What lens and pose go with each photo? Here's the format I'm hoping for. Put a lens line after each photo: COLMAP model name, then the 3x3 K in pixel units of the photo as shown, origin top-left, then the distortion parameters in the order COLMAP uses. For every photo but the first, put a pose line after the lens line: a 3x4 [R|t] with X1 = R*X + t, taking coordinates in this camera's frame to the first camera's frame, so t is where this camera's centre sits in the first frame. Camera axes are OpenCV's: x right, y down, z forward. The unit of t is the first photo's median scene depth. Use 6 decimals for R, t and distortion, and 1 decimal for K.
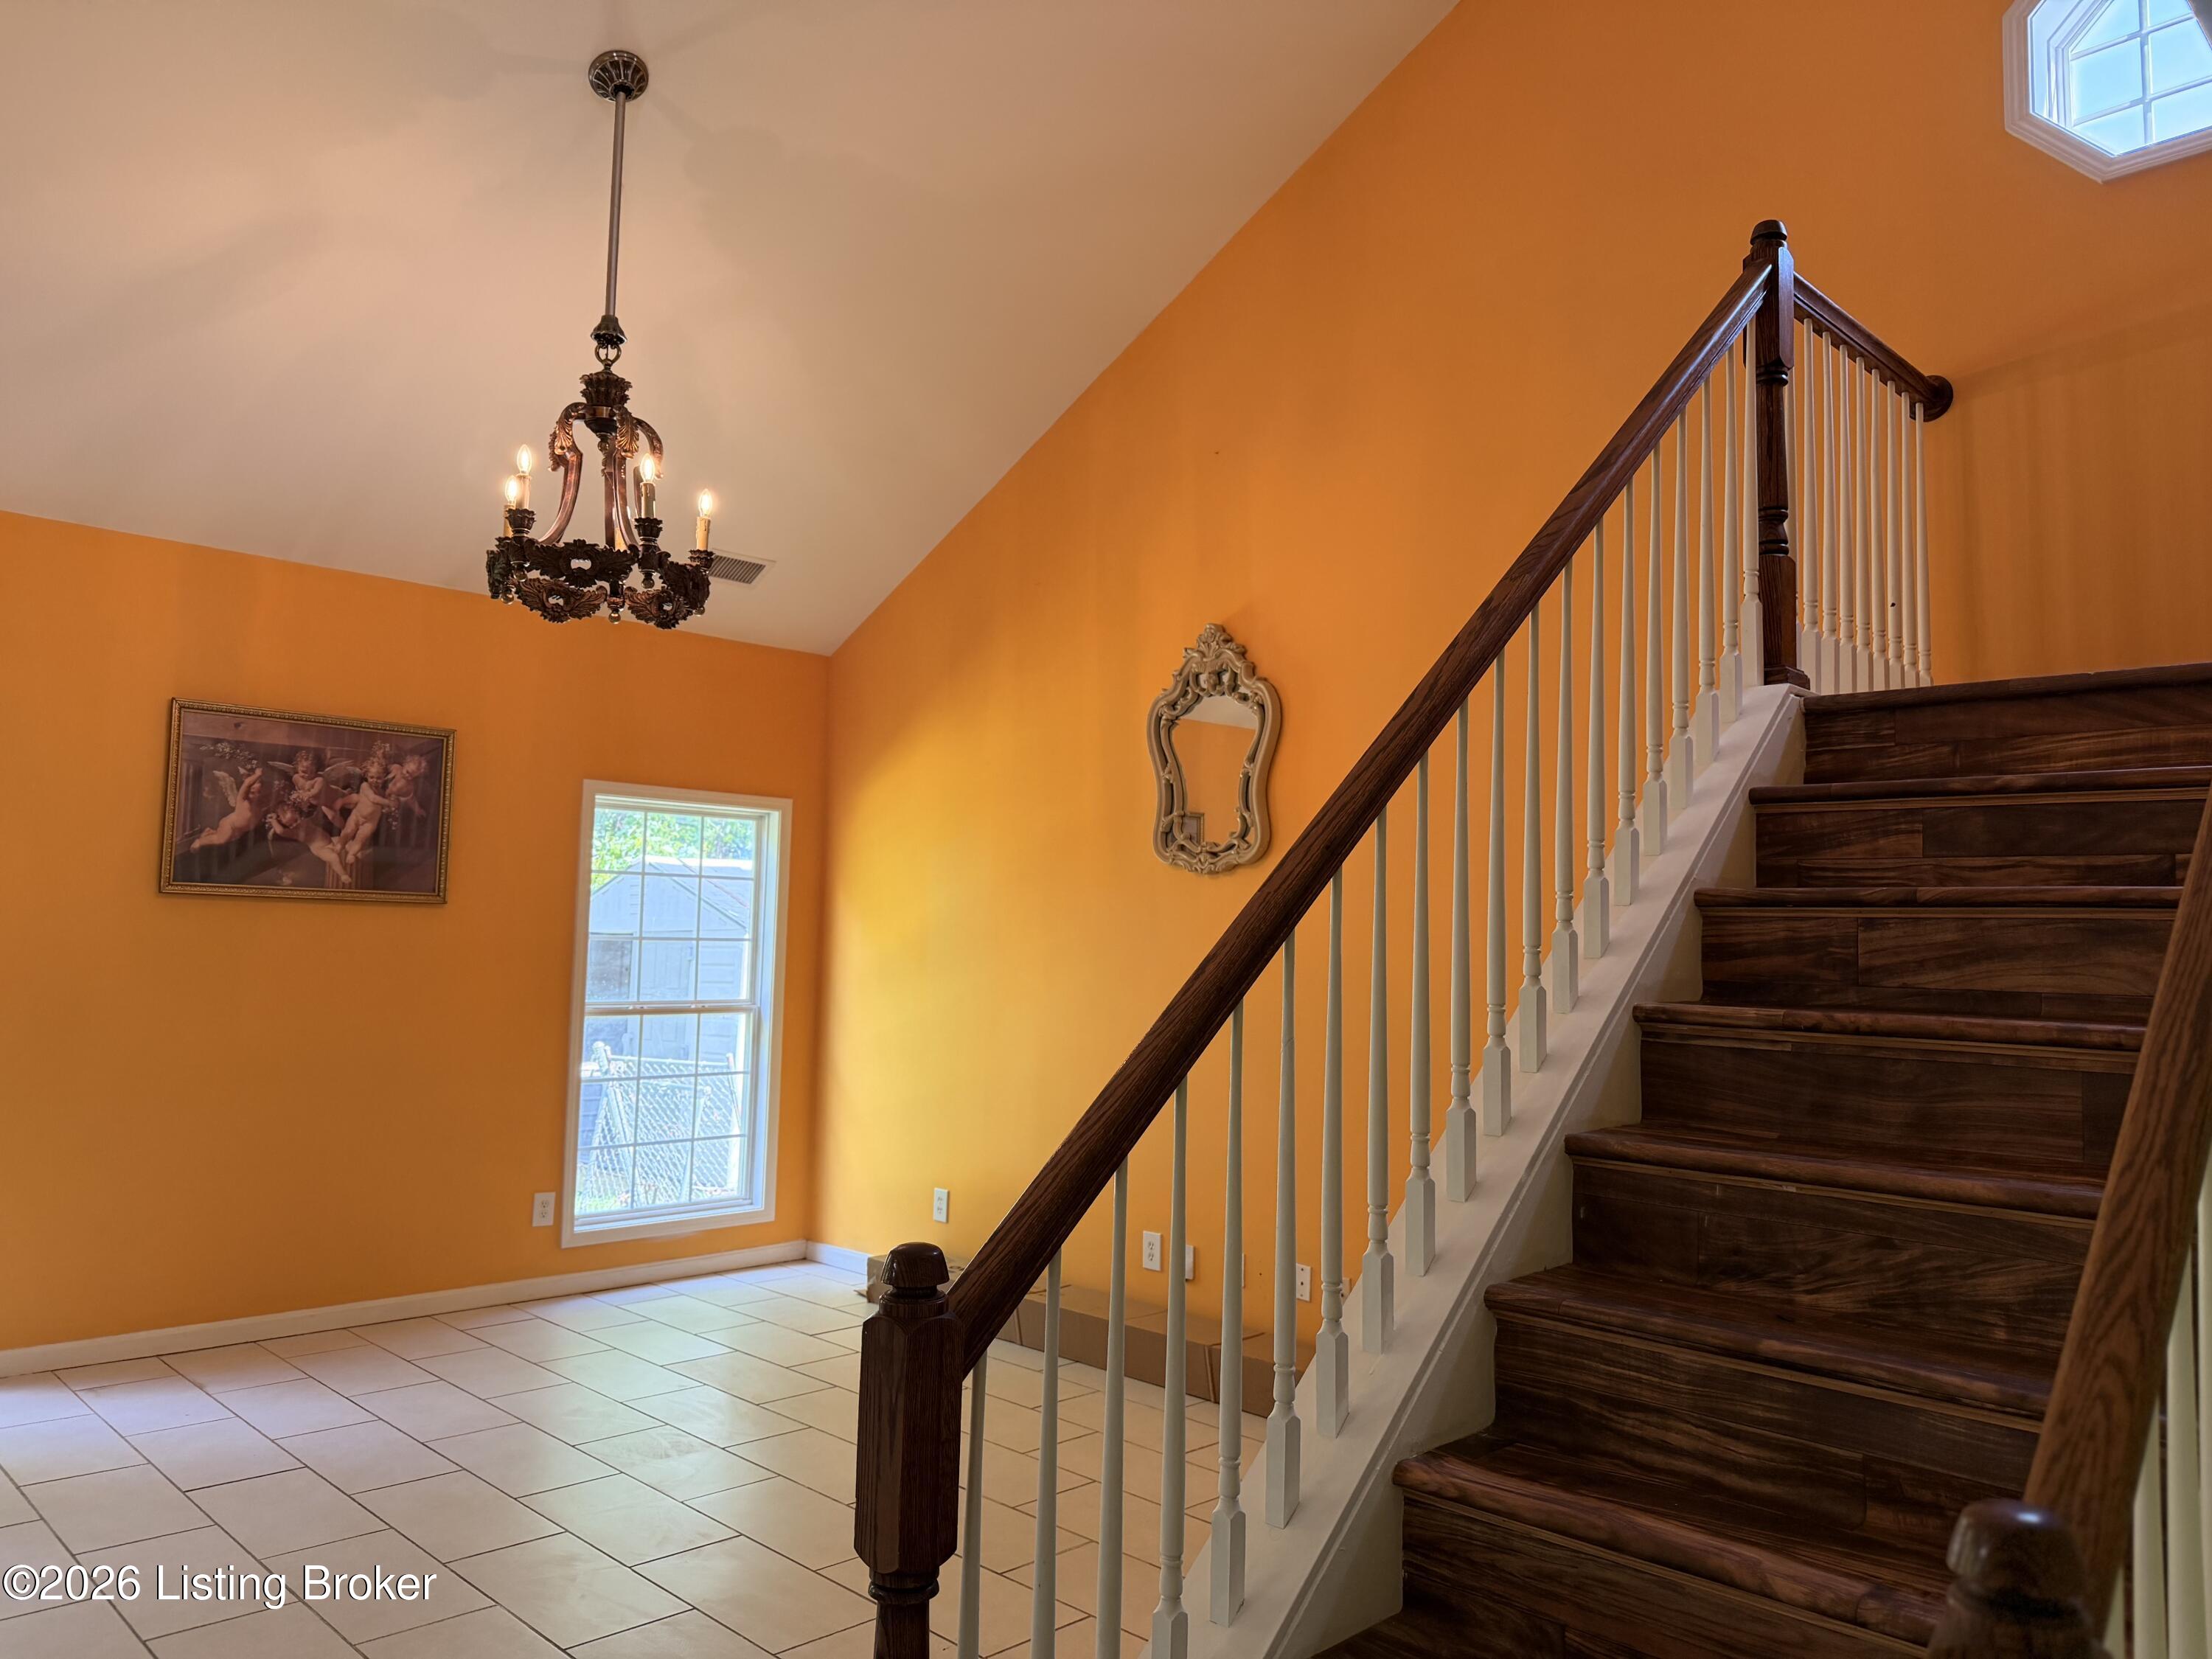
lens RADIAL K [[1560.2, 0, 1118.6], [0, 1560.2, 832.8], [0, 0, 1]] dist [0.017153, 0.001667]
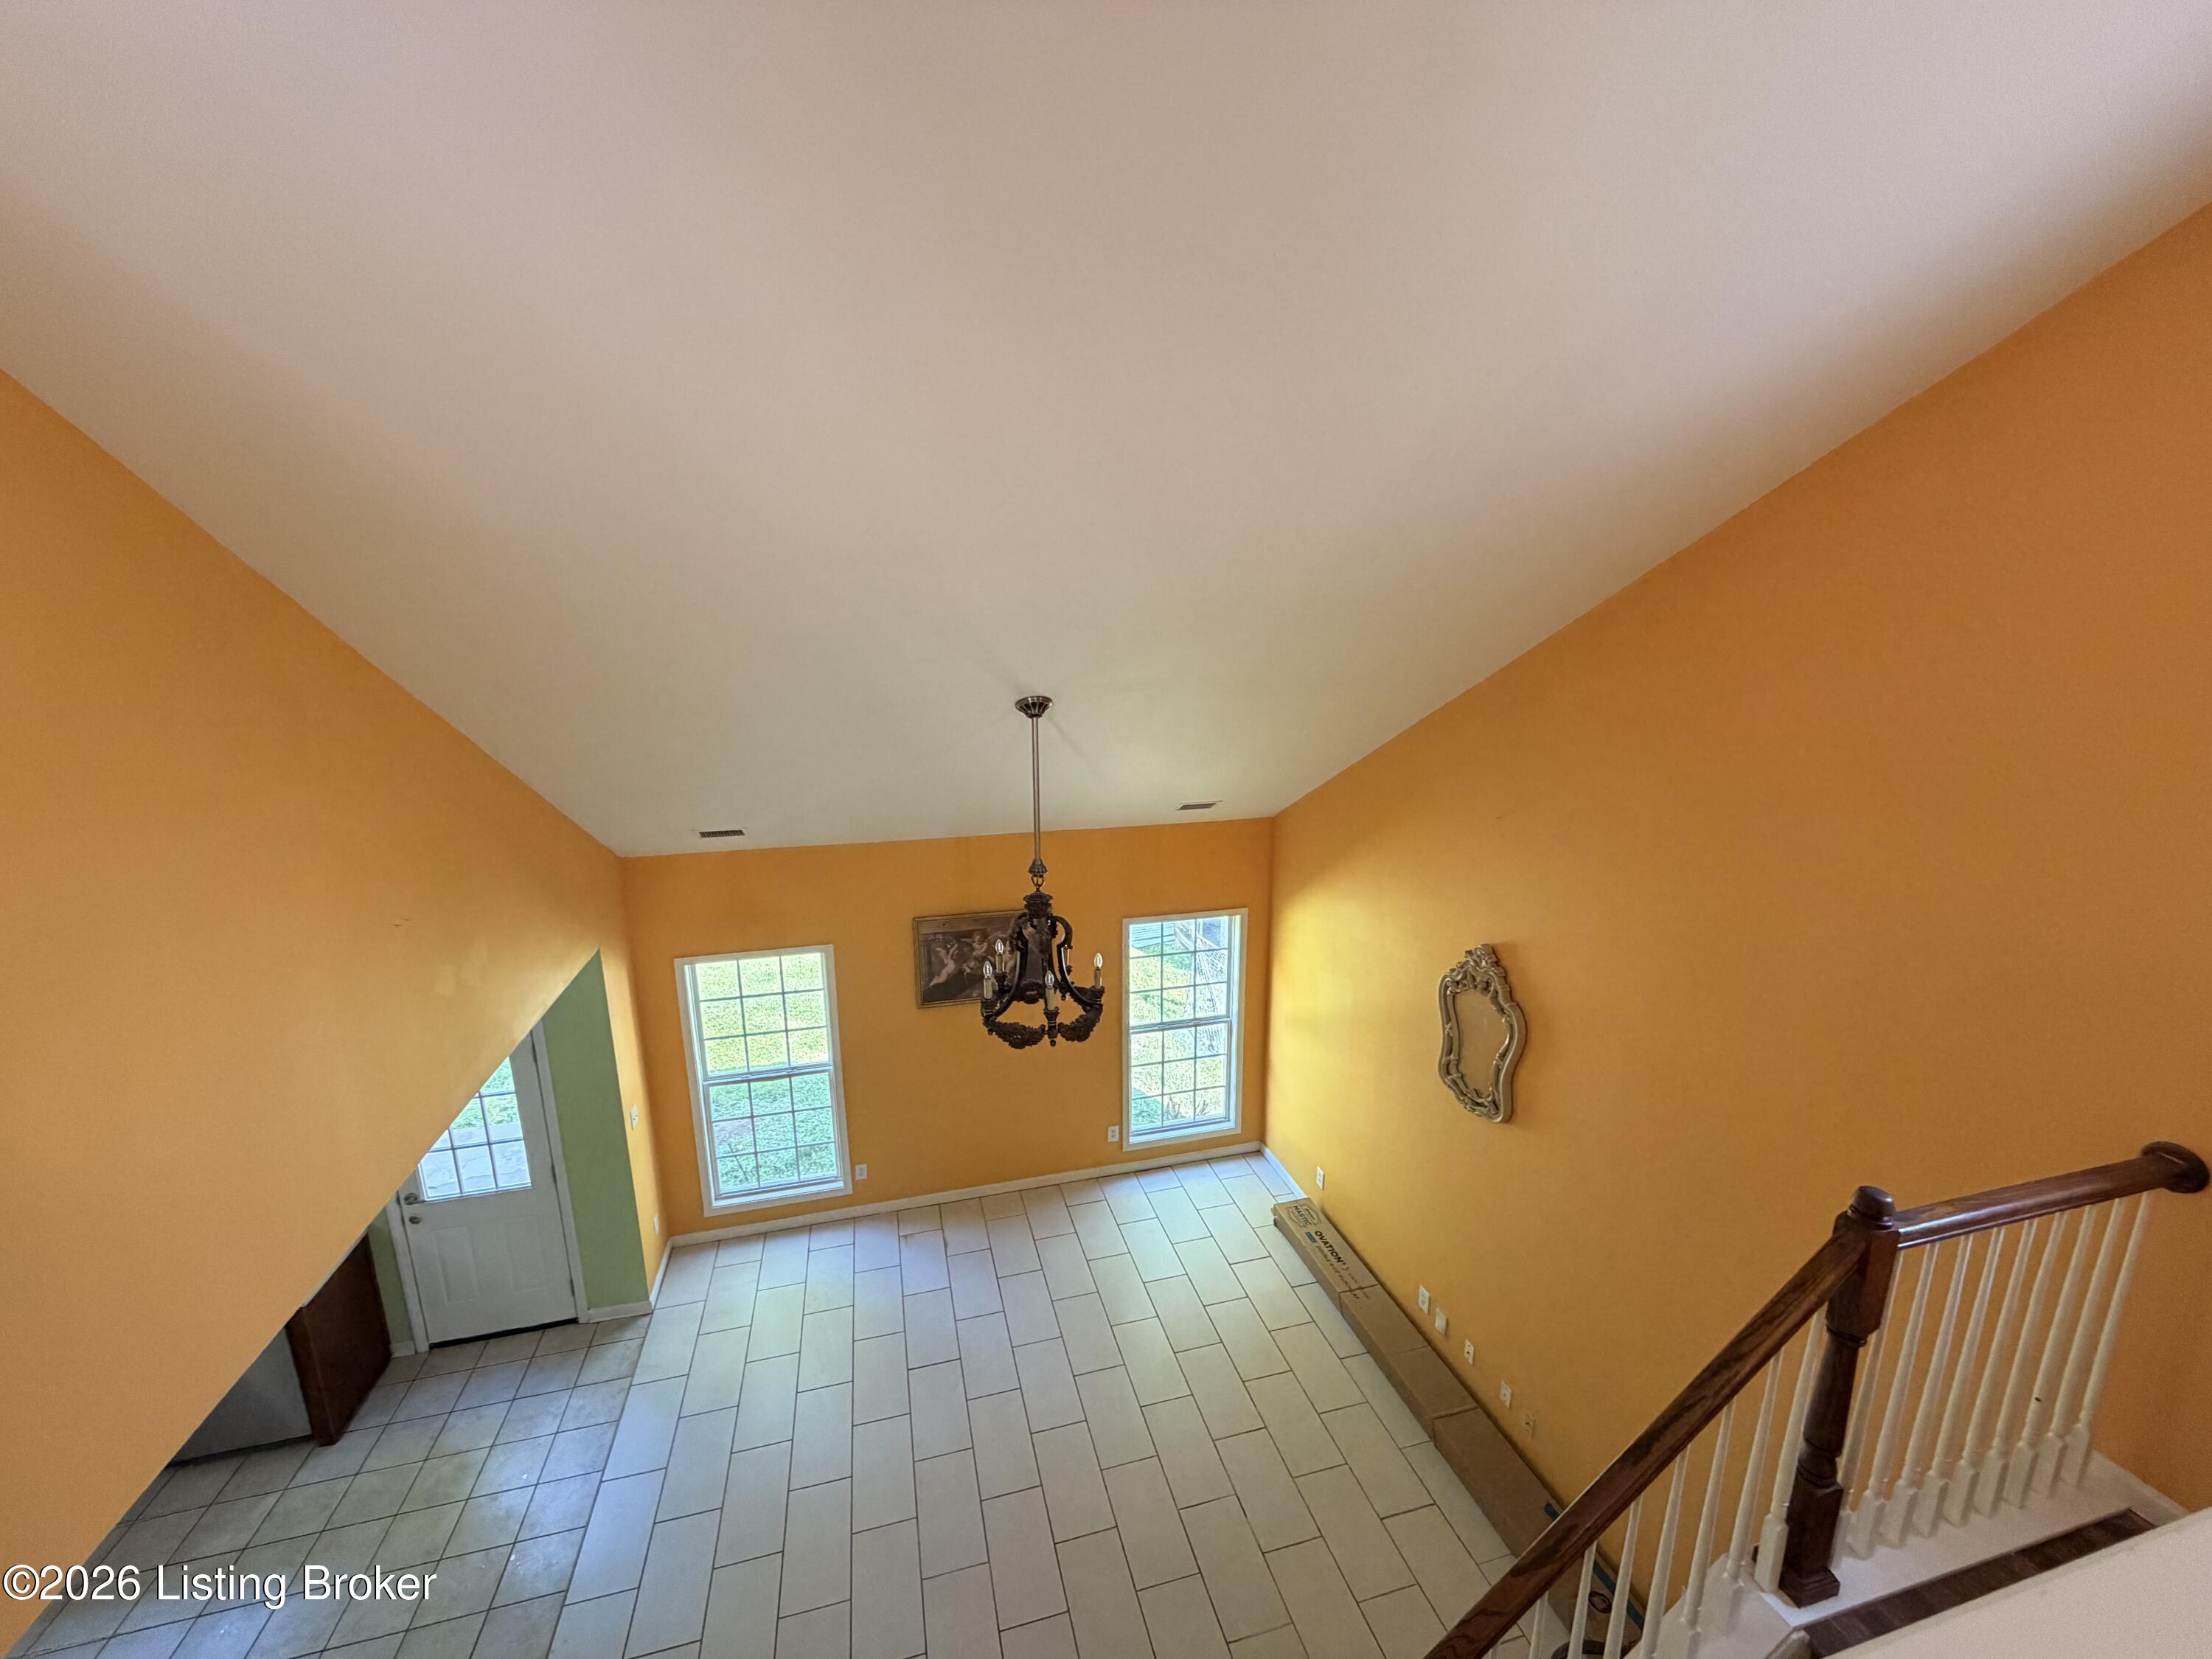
lens RADIAL K [[880.1, 0, 1095.5], [0, 880.1, 835.2], [0, 0, 1]] dist [-0.005113, 0.001377]
pose [[0.865739, 0.076225, -0.494657, 0.137370], [0.064645, 0.963026, 0.261538, -0.447049], [0.496303, -0.258401, 0.828802, 0.207237]]
